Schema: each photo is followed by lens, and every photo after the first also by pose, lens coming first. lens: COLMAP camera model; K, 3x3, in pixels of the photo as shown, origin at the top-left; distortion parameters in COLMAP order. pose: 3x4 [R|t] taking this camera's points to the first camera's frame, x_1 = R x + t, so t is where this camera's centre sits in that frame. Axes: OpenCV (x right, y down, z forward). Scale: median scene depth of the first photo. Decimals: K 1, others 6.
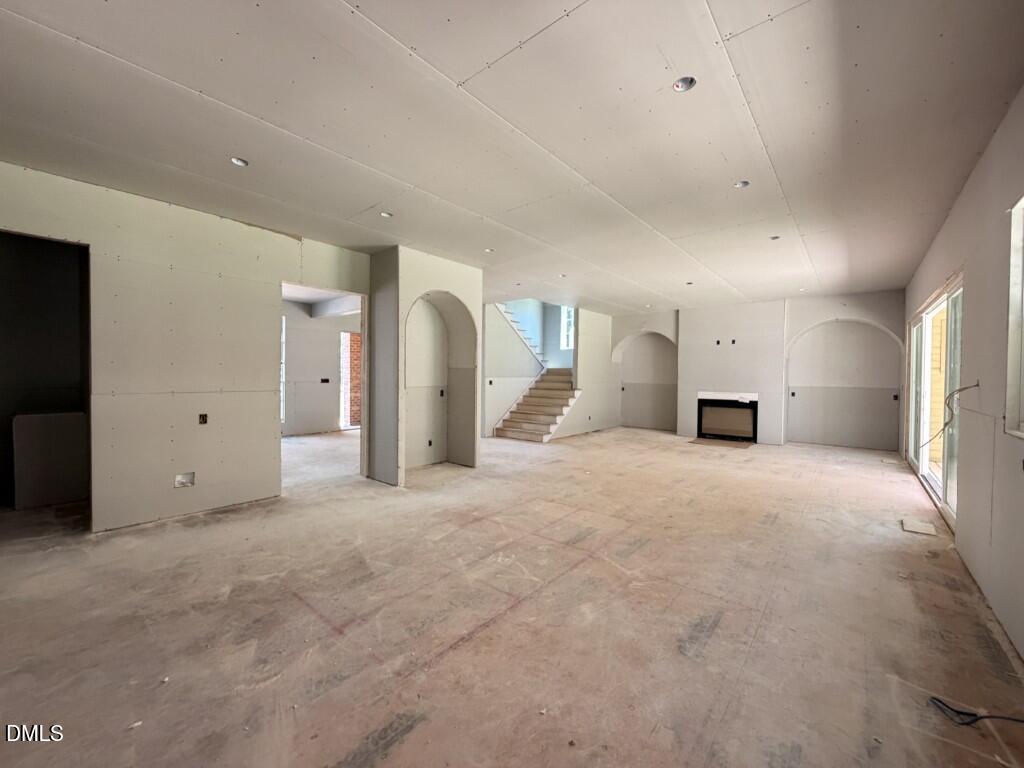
lens RADIAL K [[409.3, 0, 509.7], [0, 409.3, 383.6], [0, 0, 1]] dist [-0.000801, 0.000045]
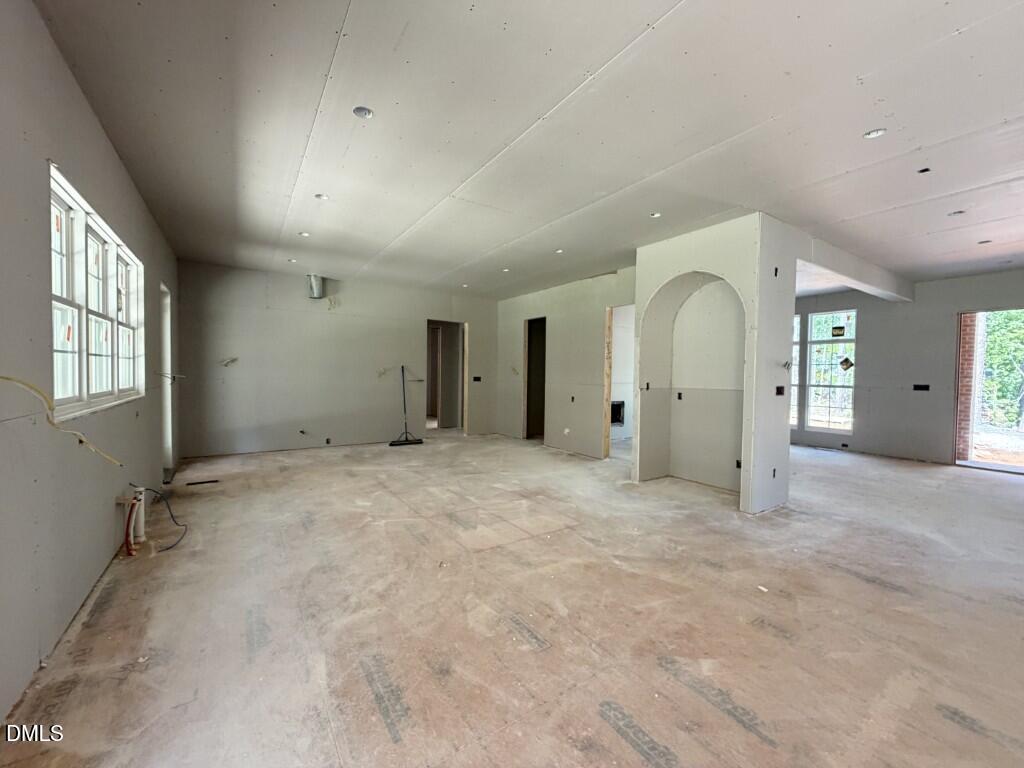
lens RADIAL K [[409.3, 0, 509.7], [0, 409.3, 383.6], [0, 0, 1]] dist [-0.000801, 0.000045]
pose [[-0.279294, 0.011240, -0.960140, 1.056919], [-0.035058, 0.999145, 0.021894, -0.010497], [0.959565, 0.039775, -0.278661, 1.287010]]
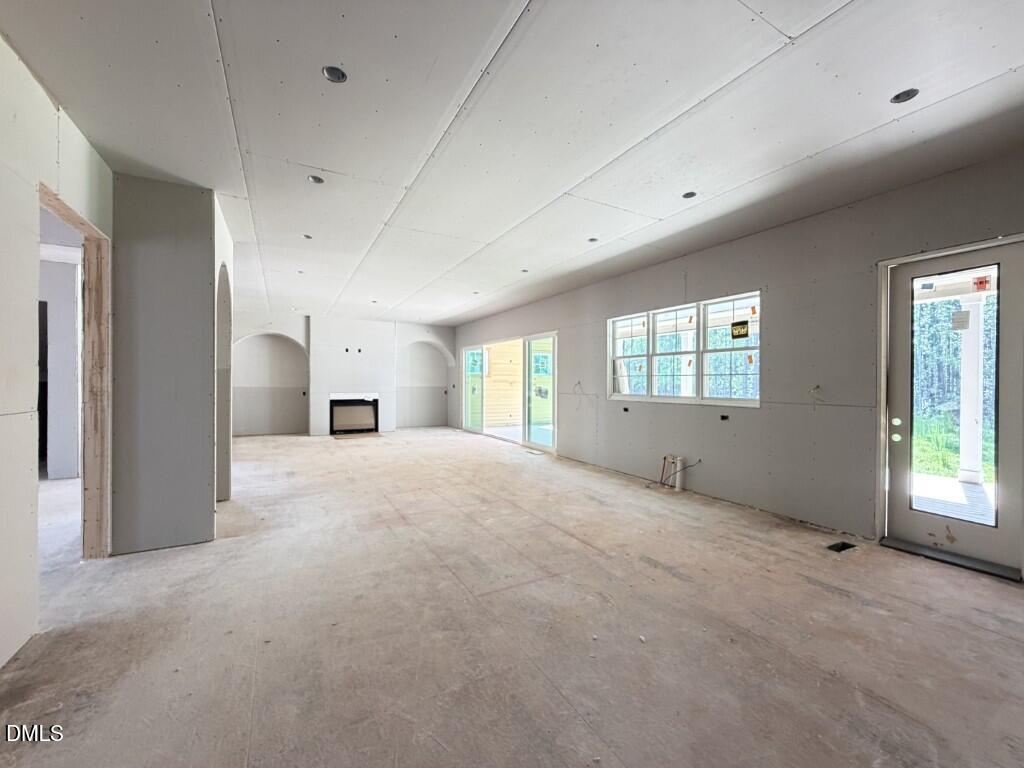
lens RADIAL K [[409.3, 0, 509.7], [0, 409.3, 383.6], [0, 0, 1]] dist [-0.000801, 0.000045]
pose [[0.354611, -0.010355, 0.934957, -0.958476], [0.017418, 0.999838, 0.004467, -0.006959], [-0.934852, 0.014701, 0.354734, 0.379818]]
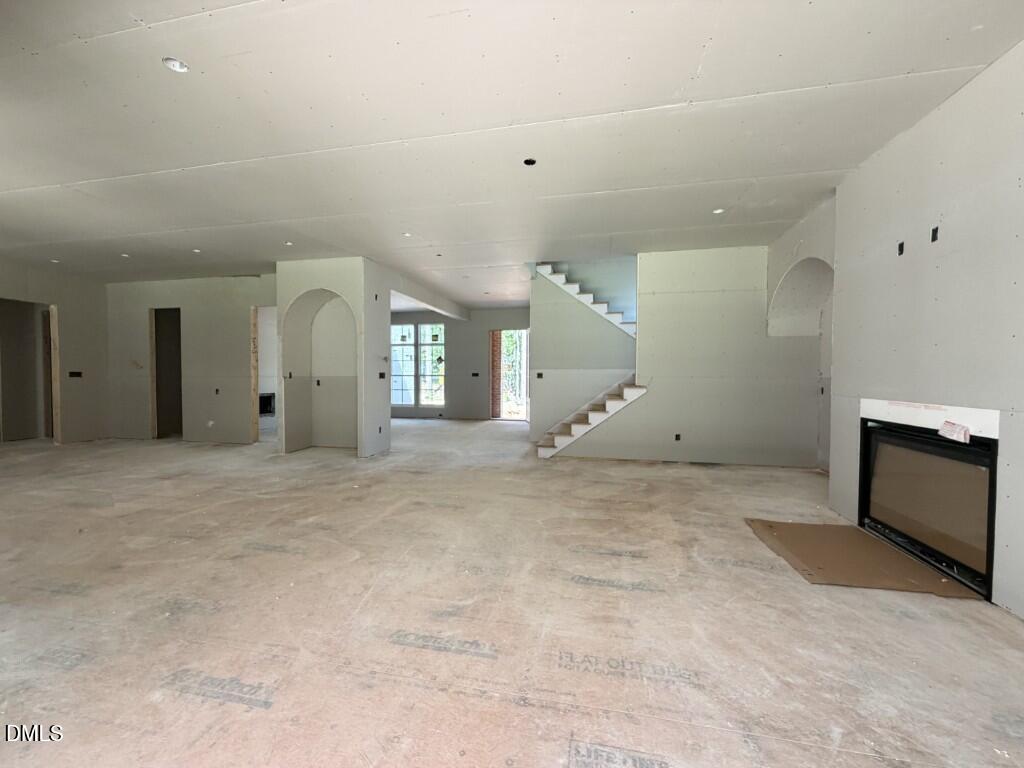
lens RADIAL K [[409.3, 0, 509.7], [0, 409.3, 383.6], [0, 0, 1]] dist [-0.000801, 0.000045]
pose [[0.474397, 0.012803, -0.880218, 1.524304], [-0.014674, 0.999870, 0.006635, 0.021743], [0.880189, 0.009768, 0.474524, 1.343931]]
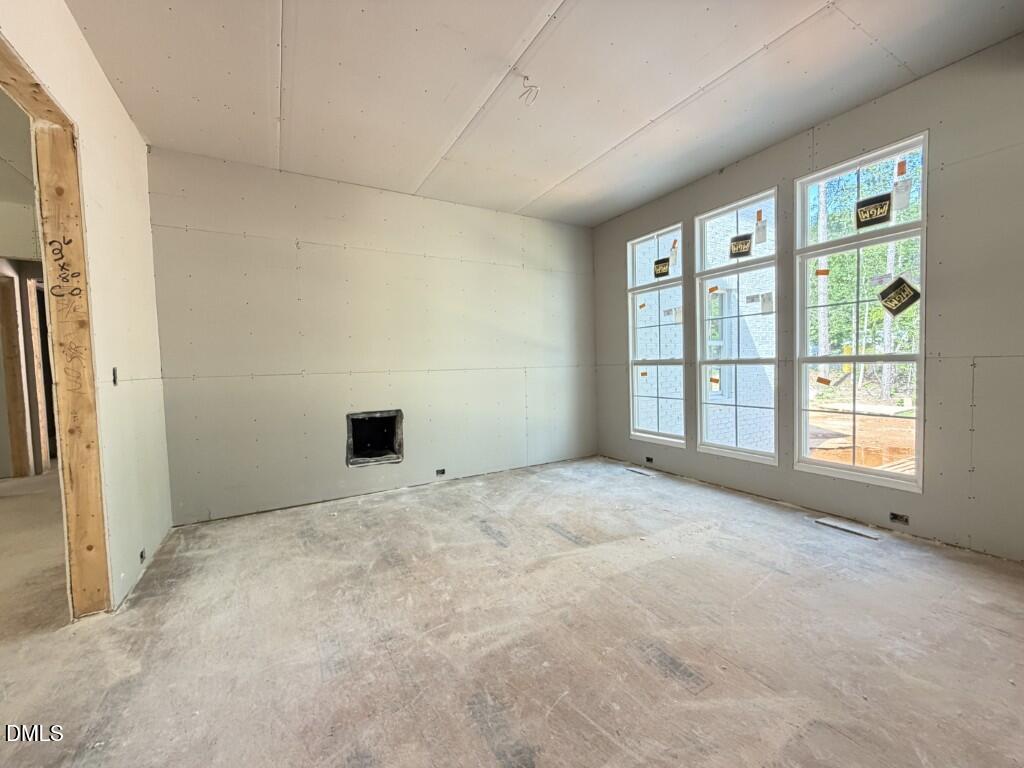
lens RADIAL K [[409.3, 0, 509.7], [0, 409.3, 383.6], [0, 0, 1]] dist [-0.000801, 0.000045]
pose [[-0.342034, 0.044658, -0.938626, -0.398504], [0.005045, 0.998943, 0.045689, -0.000328], [0.939674, 0.010892, -0.341898, 1.906383]]
